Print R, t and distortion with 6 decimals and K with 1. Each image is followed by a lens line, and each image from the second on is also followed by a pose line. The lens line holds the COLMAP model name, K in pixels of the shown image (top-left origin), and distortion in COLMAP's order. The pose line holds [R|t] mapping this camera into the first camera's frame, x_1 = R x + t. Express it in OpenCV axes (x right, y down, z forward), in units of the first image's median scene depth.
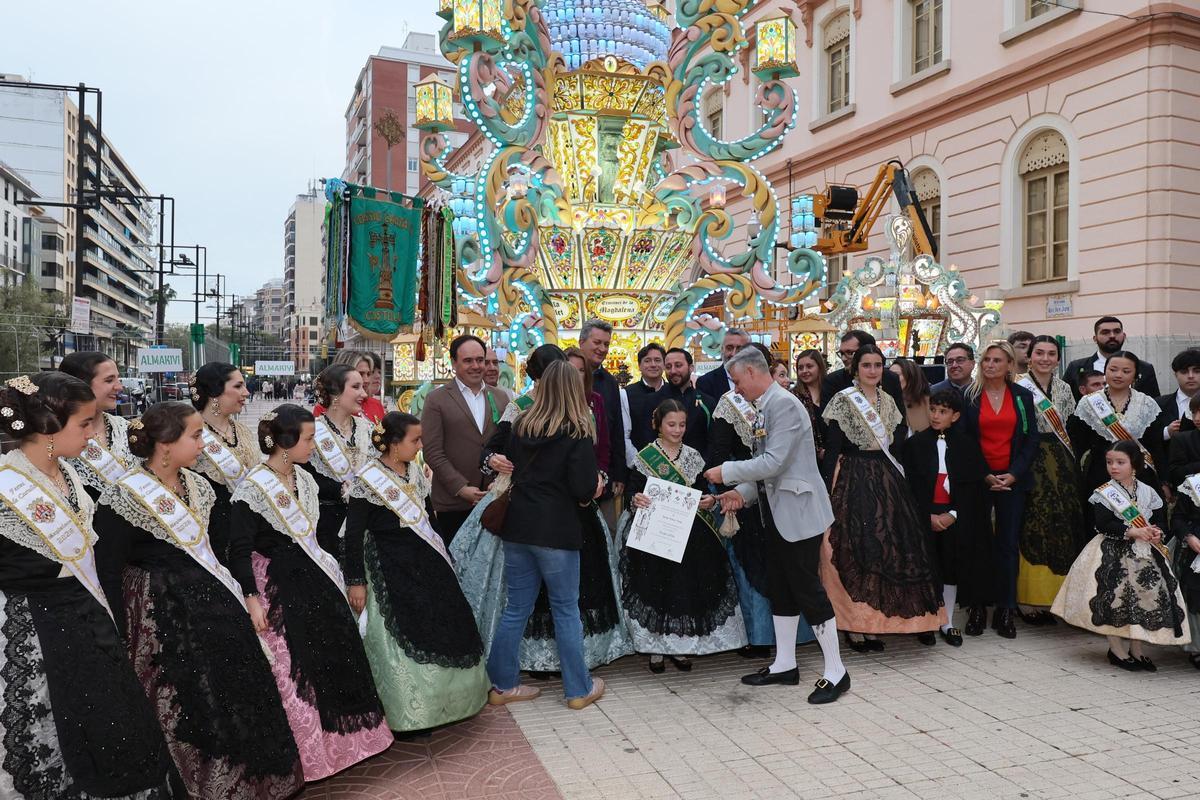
lens RADIAL K [[933.9, 0, 597.1], [0, 933.9, 395.7], [0, 0, 1]] dist [-0.000567, 0.003080]
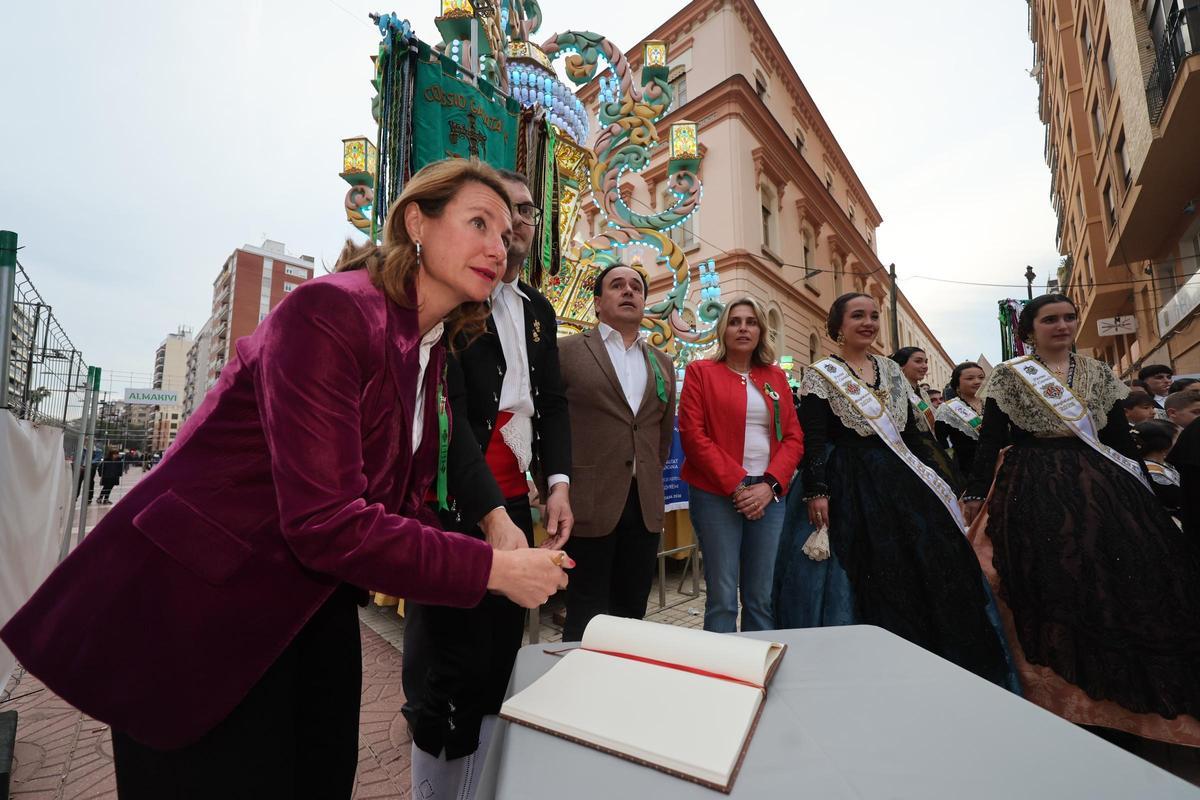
lens RADIAL K [[483.5, 0, 596.3], [0, 483.5, 401.5], [0, 0, 1]] dist [0.000205, -0.000048]
pose [[0.911229, 0.037423, 0.410197, -0.171489], [0.014550, 0.992318, -0.122854, 0.050263], [-0.411643, 0.117916, 0.903684, 0.475628]]
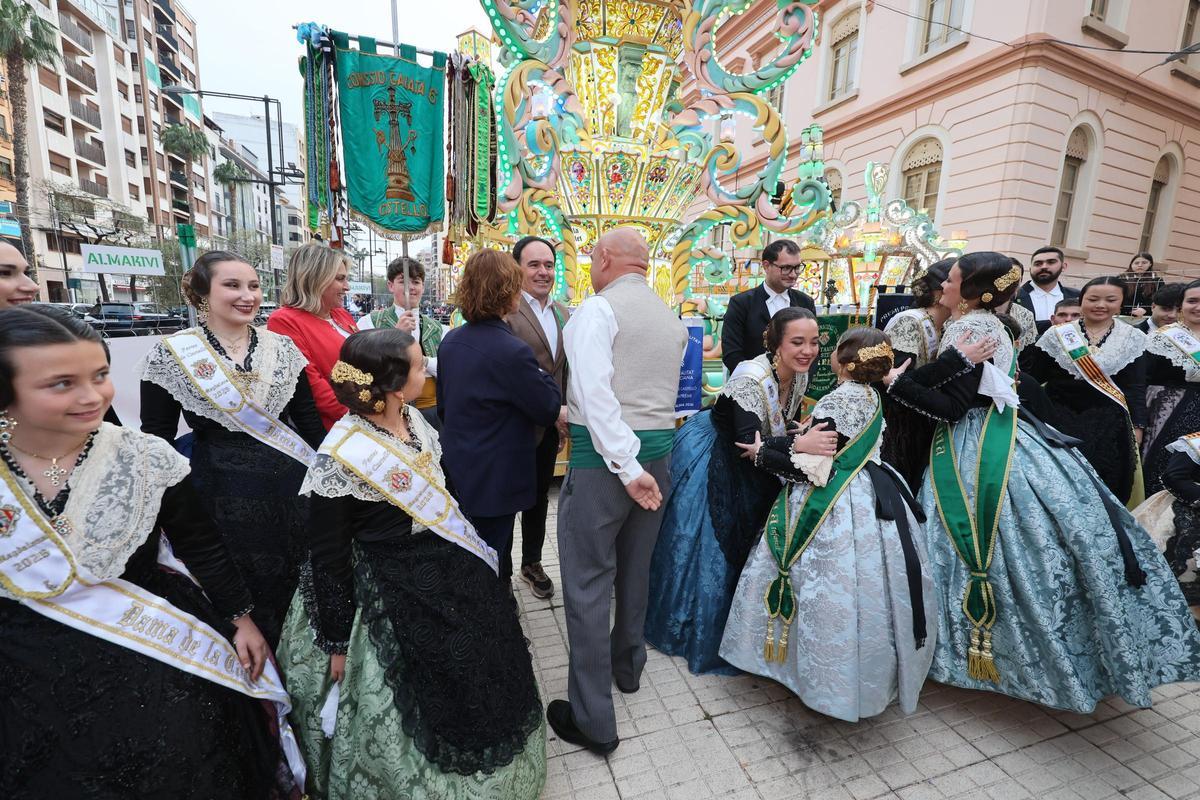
lens RADIAL K [[507.3, 0, 599.8], [0, 507.3, 400.2], [0, 0, 1]] dist [0.003105, -0.000264]
pose [[0.999579, 0.027812, -0.008228, -0.004750], [-0.026154, 0.986956, 0.158850, 0.003685], [0.012538, -0.158568, 0.987268, 0.374243]]
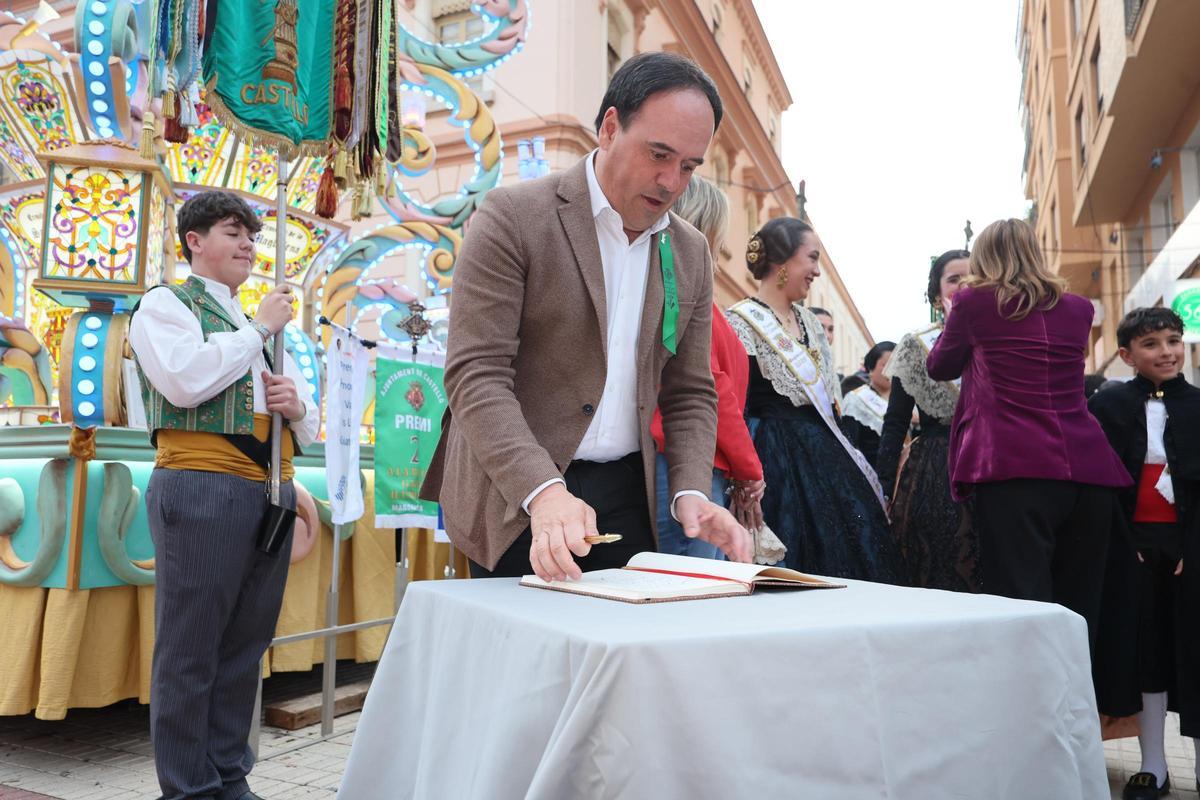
lens RADIAL K [[956.0, 0, 608.4], [0, 956.0, 401.5], [0, 0, 1]] dist [-0.004393, 0.001197]
pose [[0.704502, 0.077932, 0.705410, -0.253700], [0.000108, 0.993941, -0.109917, 0.076930], [-0.709702, 0.077513, 0.700225, 0.418907]]
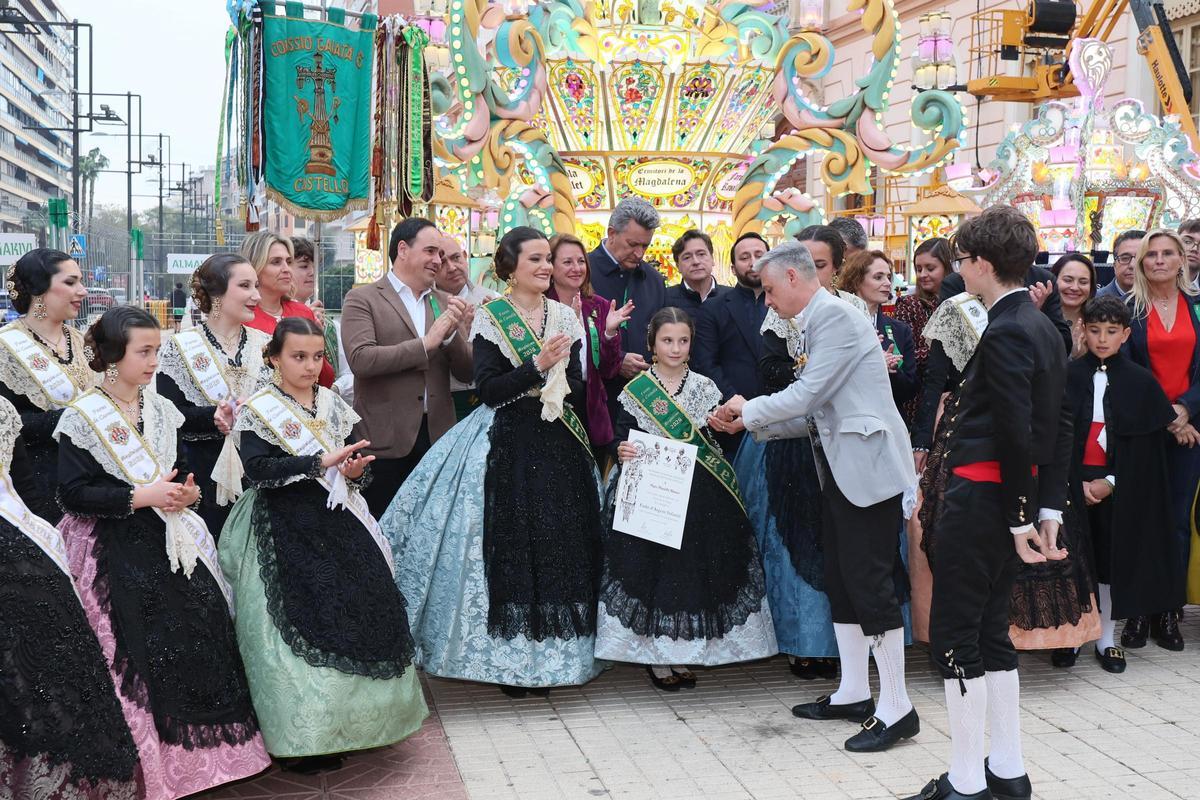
lens RADIAL K [[1357.1, 0, 592.4], [0, 1357.1, 398.2], [0, 0, 1]] dist [0.005600, -0.017955]
pose [[0.996358, 0.014856, -0.083966, 0.057510], [-0.009519, 0.997929, 0.063611, 0.004773], [0.084737, -0.062580, 0.994436, -0.014080]]
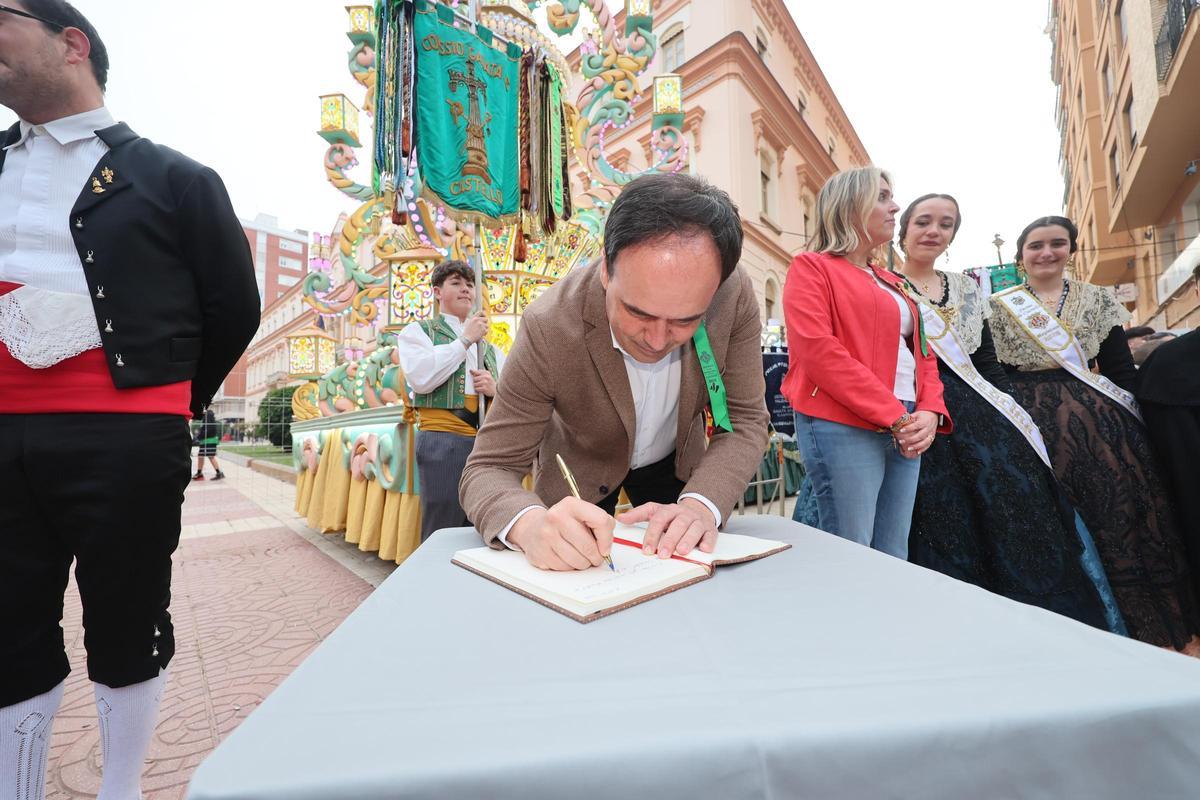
lens RADIAL K [[483.4, 0, 598.6], [0, 483.4, 404.3], [0, 0, 1]] dist [-0.000682, 0.000046]
pose [[0.910666, 0.007911, 0.413068, -0.153375], [0.021252, 0.997596, -0.065958, 0.070208], [-0.412597, 0.068844, 0.908309, 0.461990]]
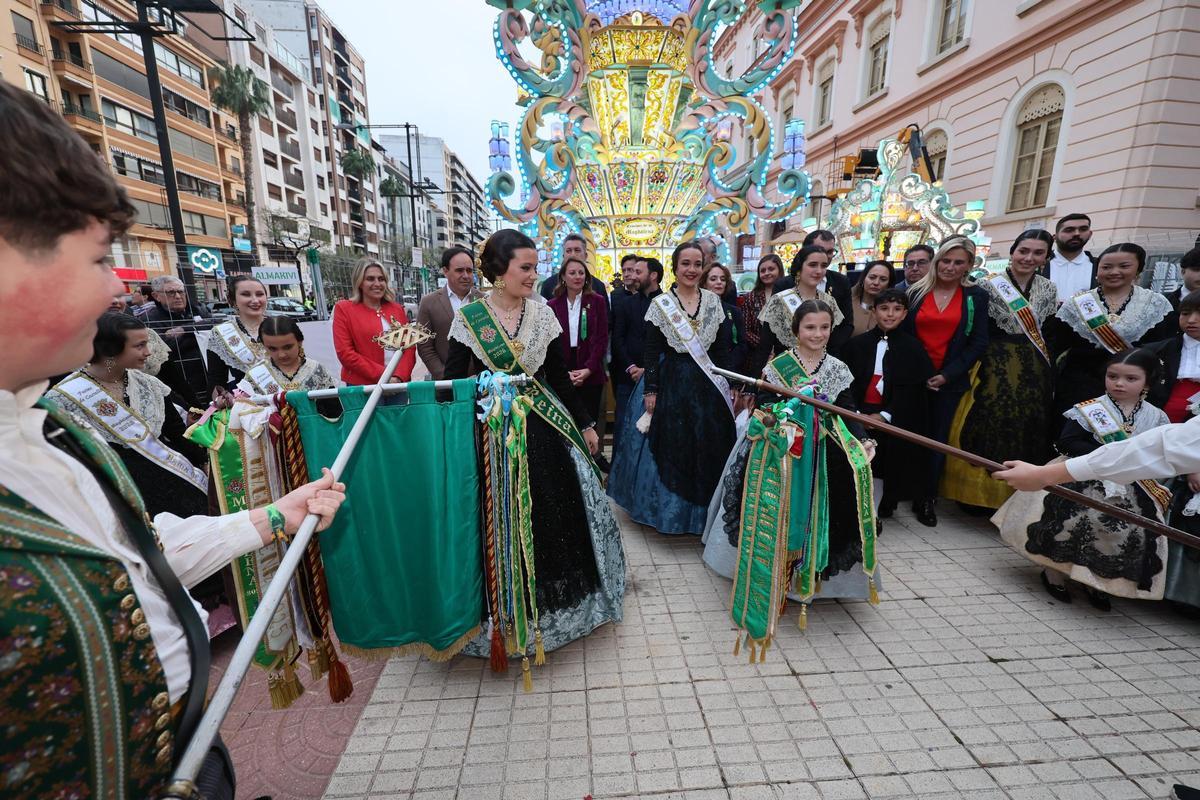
lens RADIAL K [[483.5, 0, 596.3], [0, 483.5, 401.5], [0, 0, 1]] dist [0.000205, -0.000048]
pose [[0.969035, 0.043383, -0.243084, 0.137136], [0.008072, 0.978353, 0.206784, 0.000667], [0.246793, -0.202343, 0.947708, 0.289917]]
